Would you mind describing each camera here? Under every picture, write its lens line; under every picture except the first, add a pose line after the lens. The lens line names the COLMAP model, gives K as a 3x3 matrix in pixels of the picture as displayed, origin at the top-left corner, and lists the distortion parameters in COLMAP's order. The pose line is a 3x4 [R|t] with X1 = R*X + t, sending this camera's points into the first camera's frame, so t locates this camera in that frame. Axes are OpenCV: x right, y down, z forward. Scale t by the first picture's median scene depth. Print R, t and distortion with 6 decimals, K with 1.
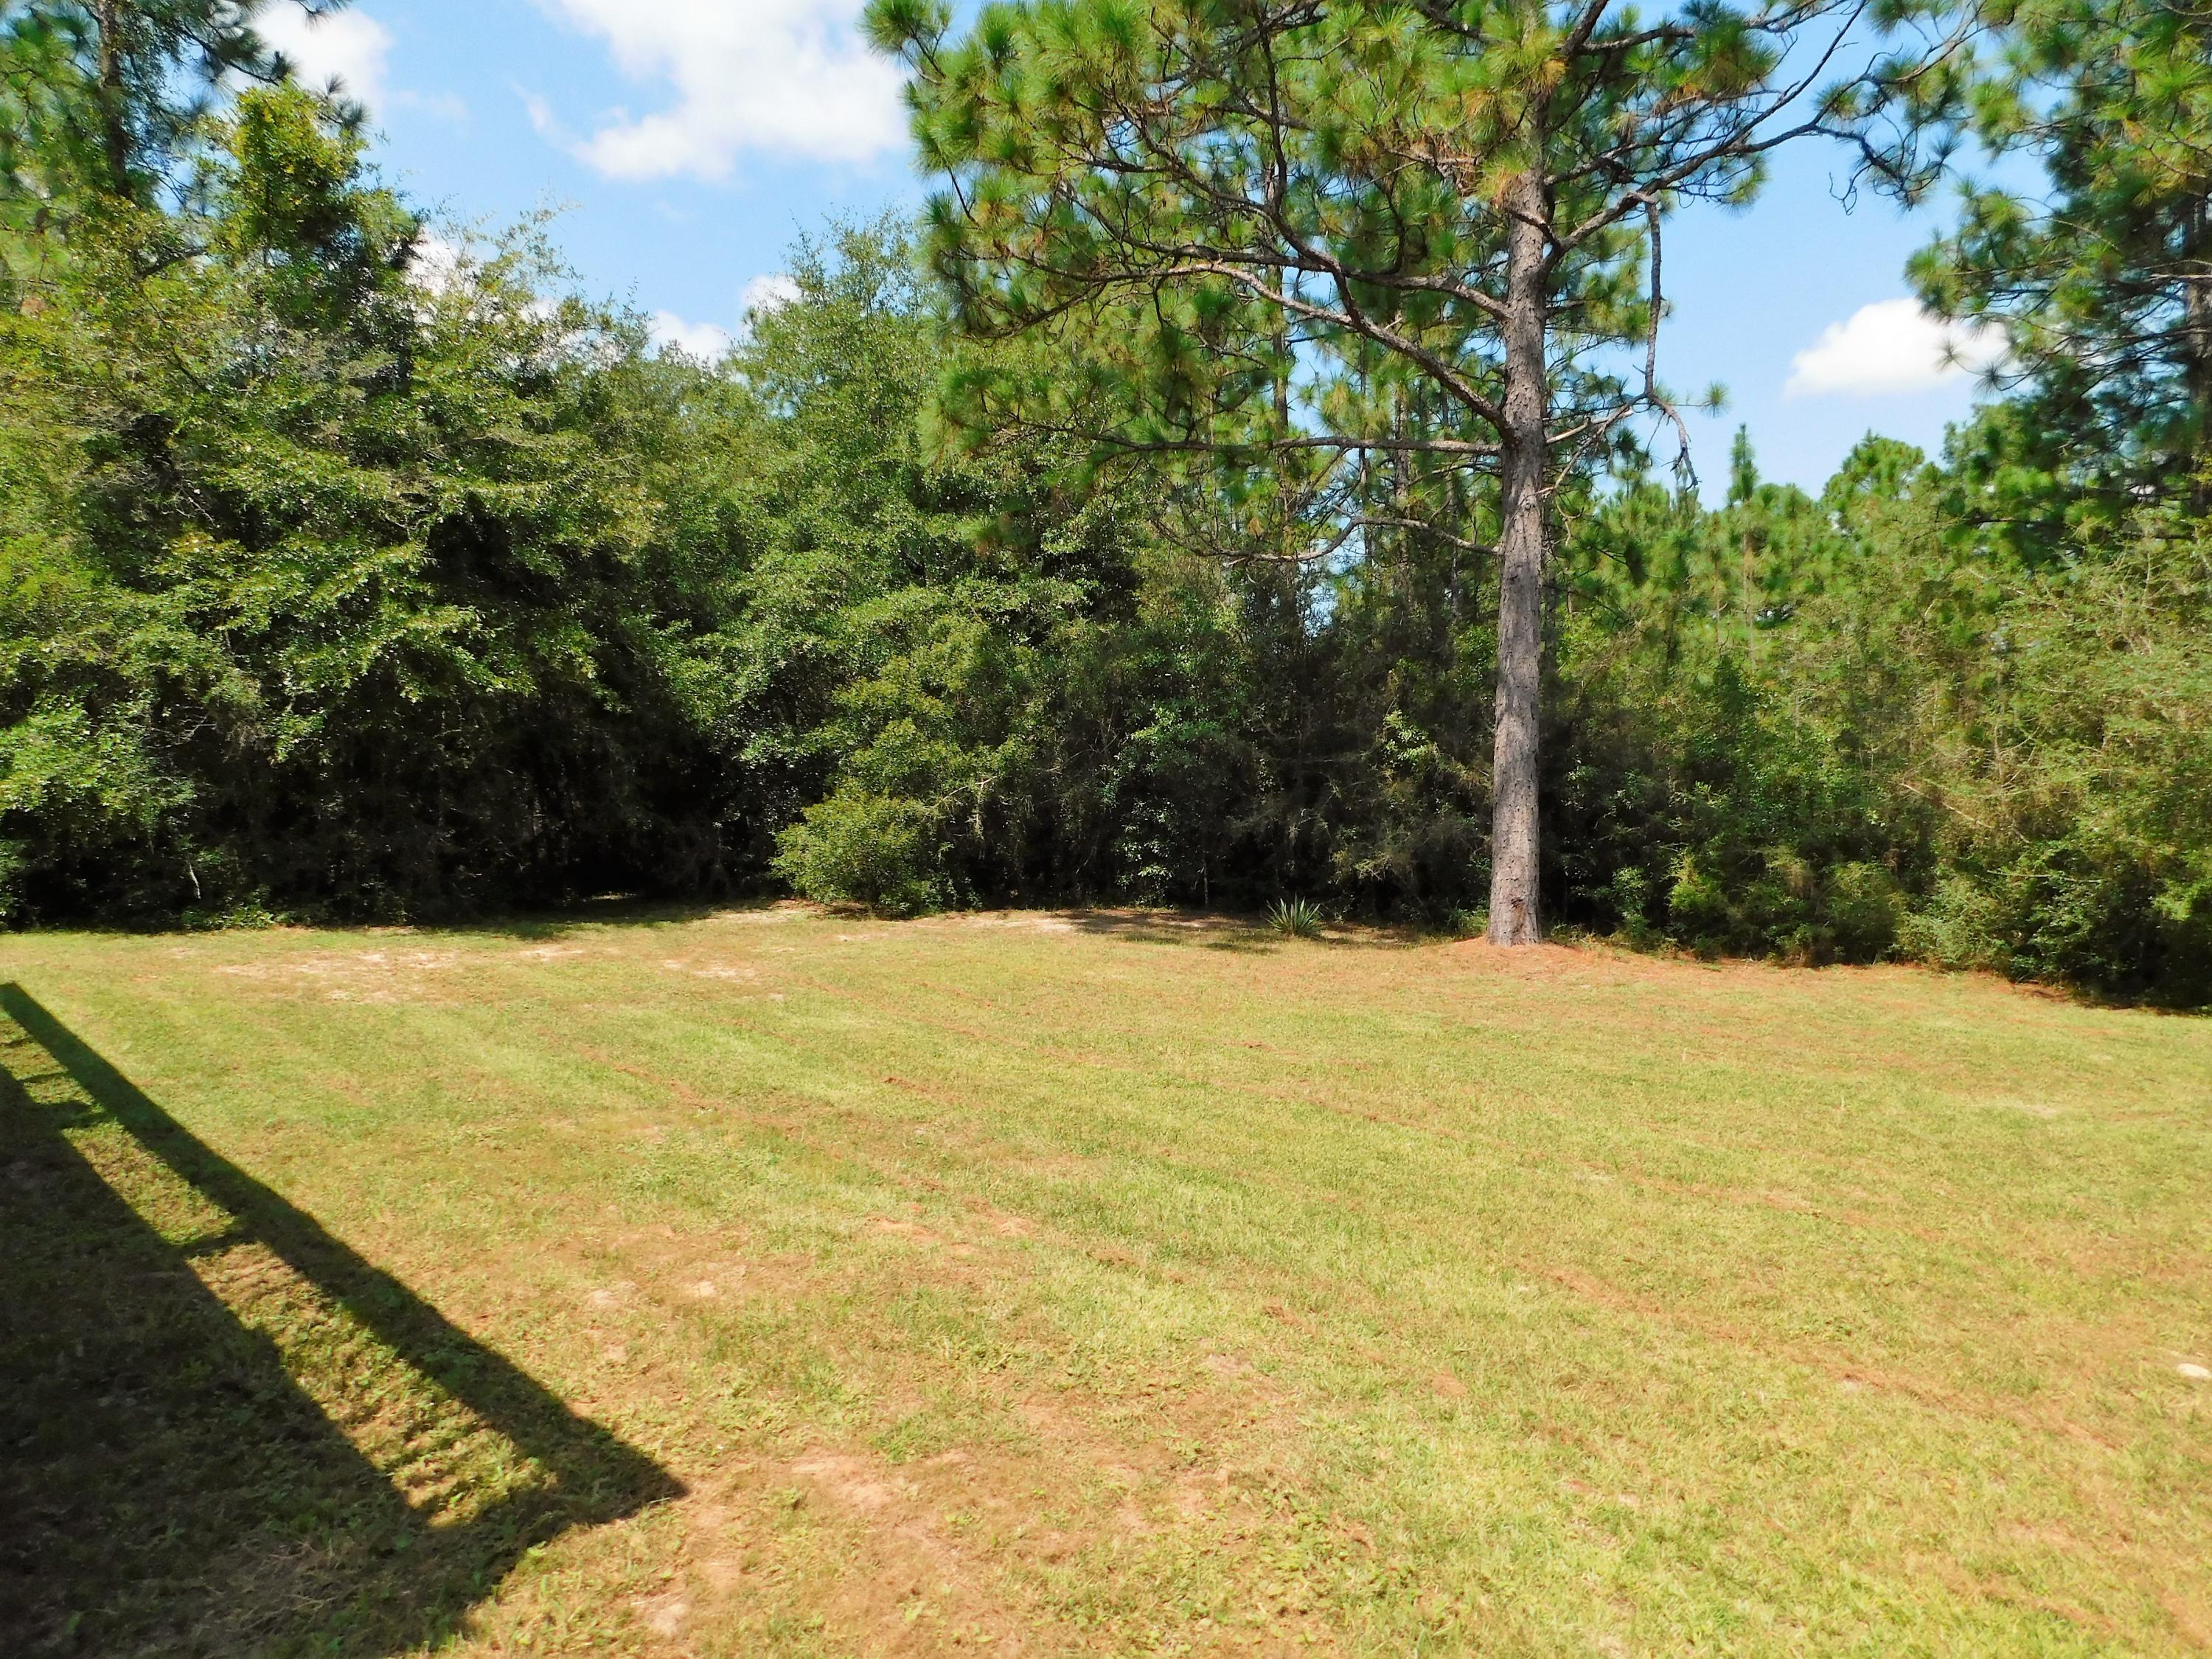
lens RADIAL K [[1473.5, 0, 1106.0], [0, 1473.5, 829.5], [0, 0, 1]] dist [-0.069807, 0.061175]
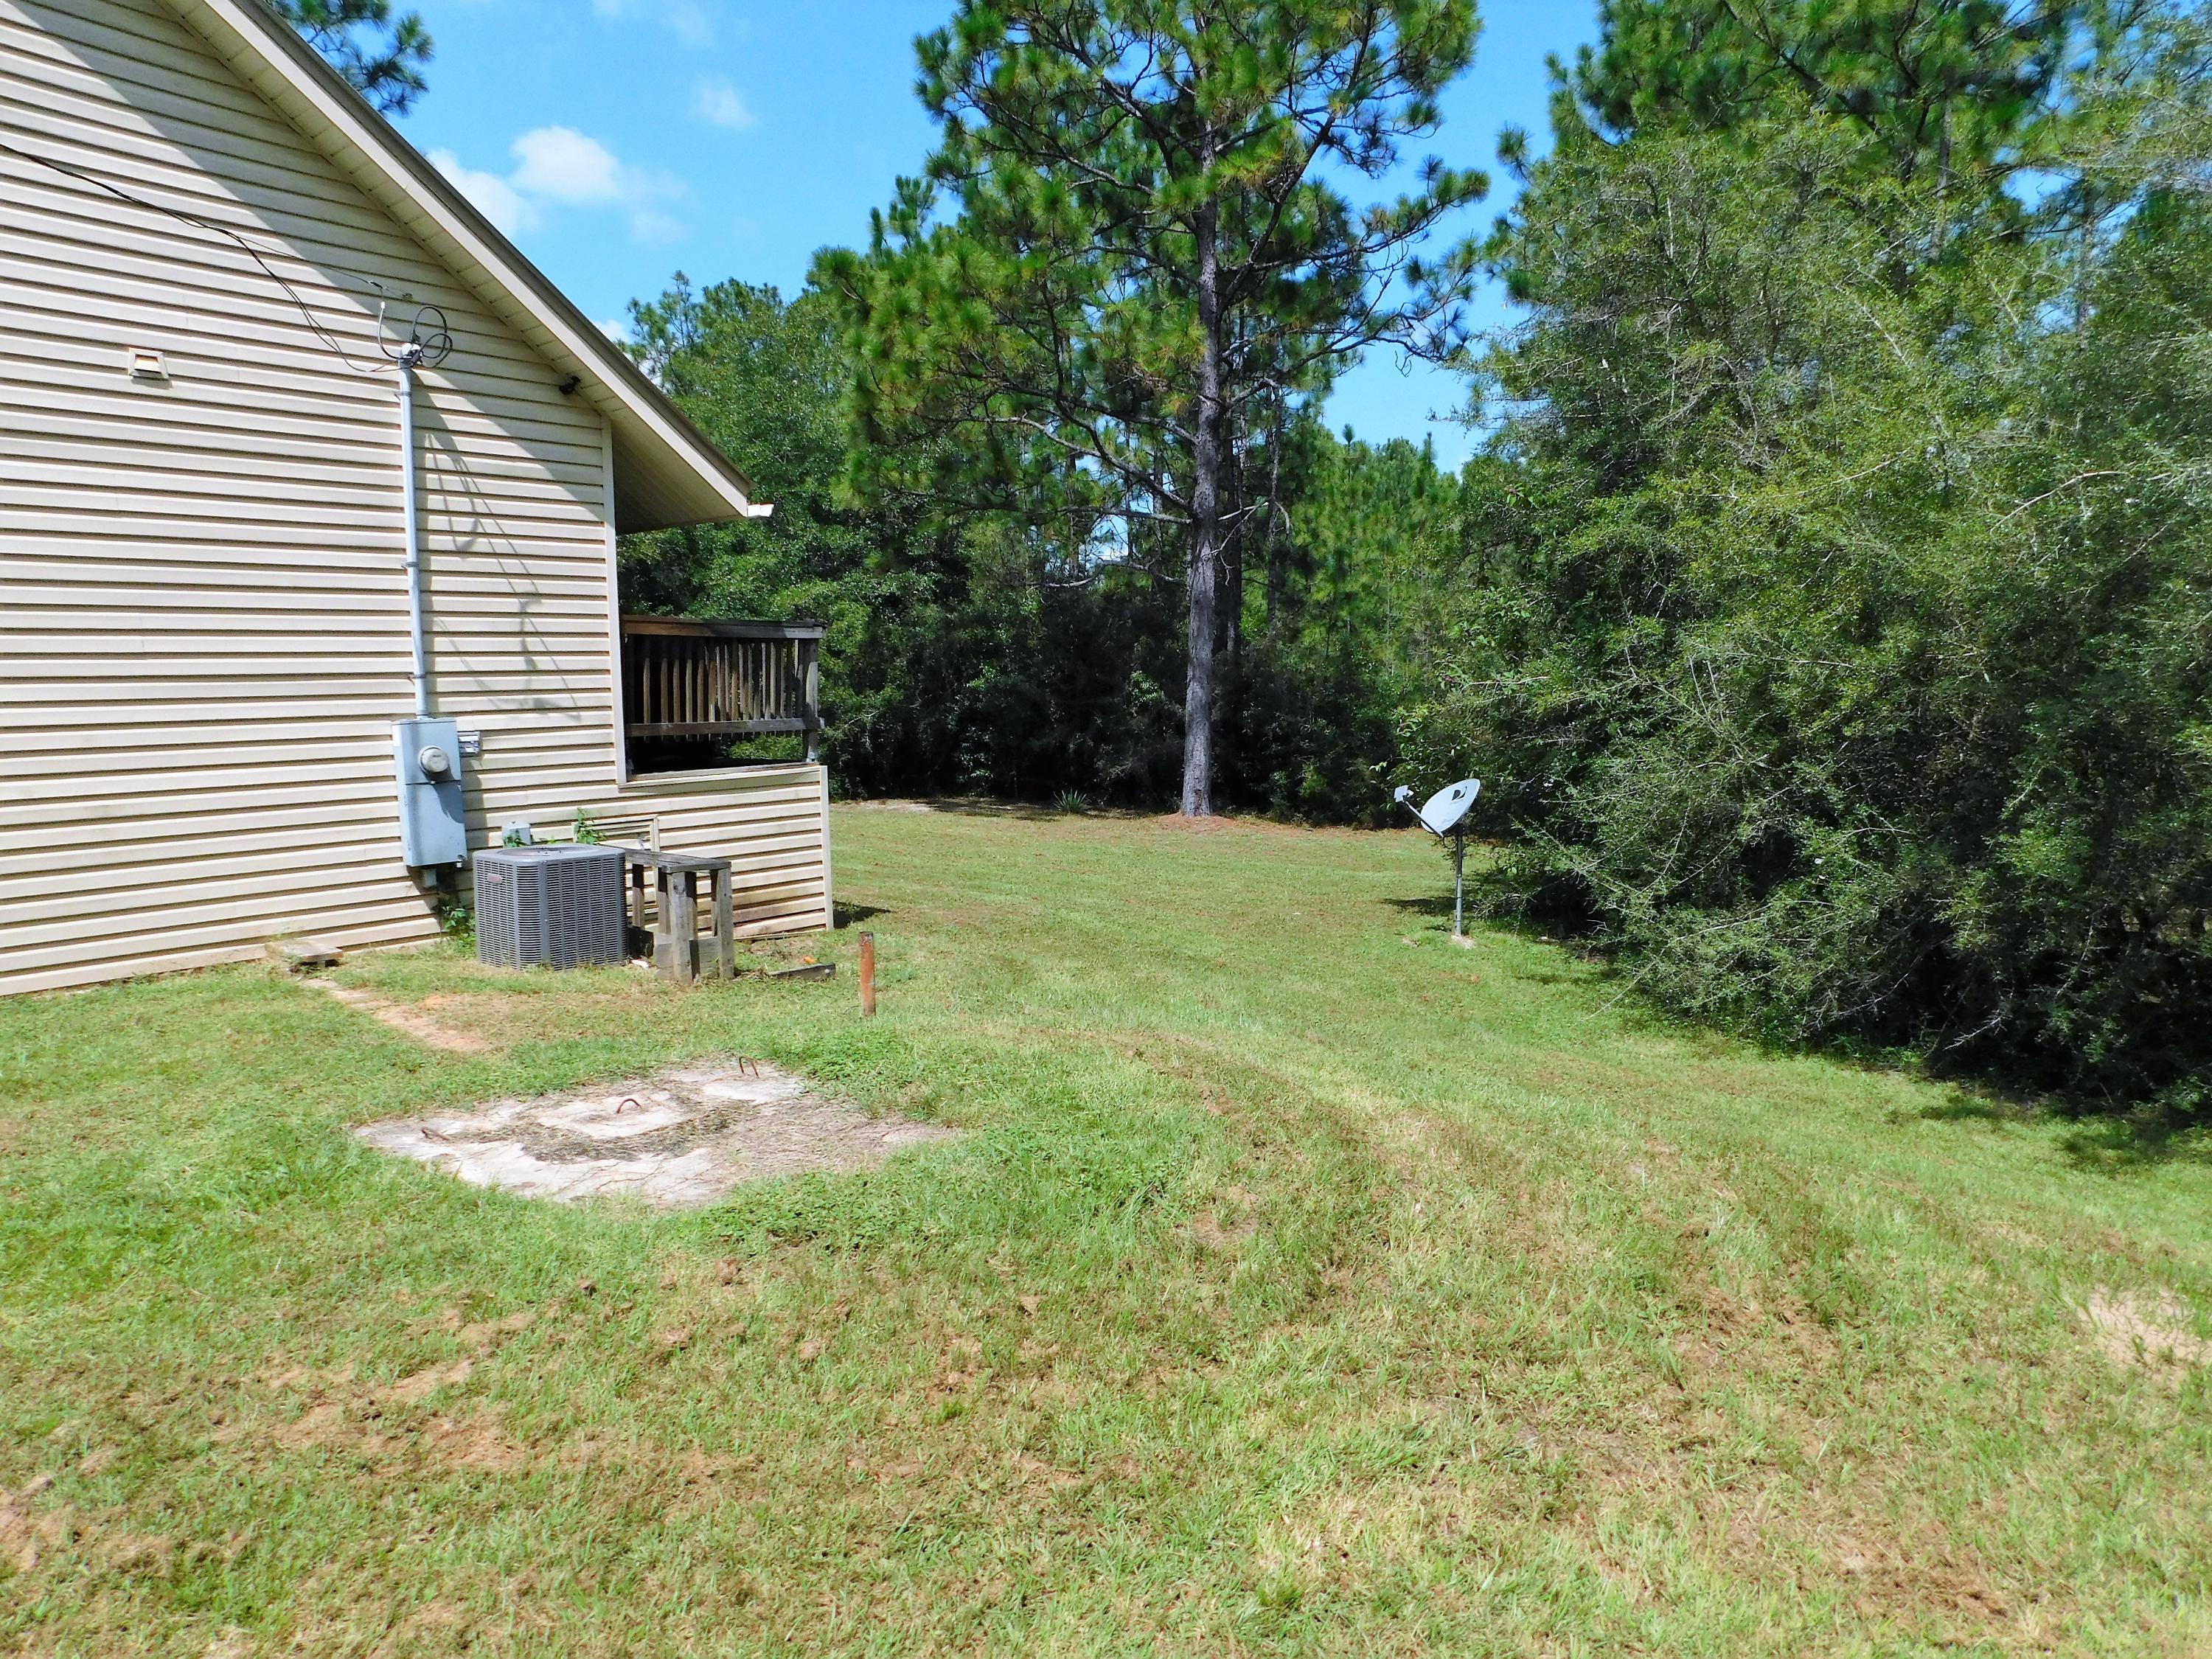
lens RADIAL K [[1473.5, 0, 1106.0], [0, 1473.5, 829.5], [0, 0, 1]] dist [-0.069807, 0.061175]
pose [[0.991916, -0.004216, 0.126825, -0.034310], [-0.004022, 0.997901, 0.064630, -0.013044], [-0.126832, -0.064617, 0.989817, -0.542983]]
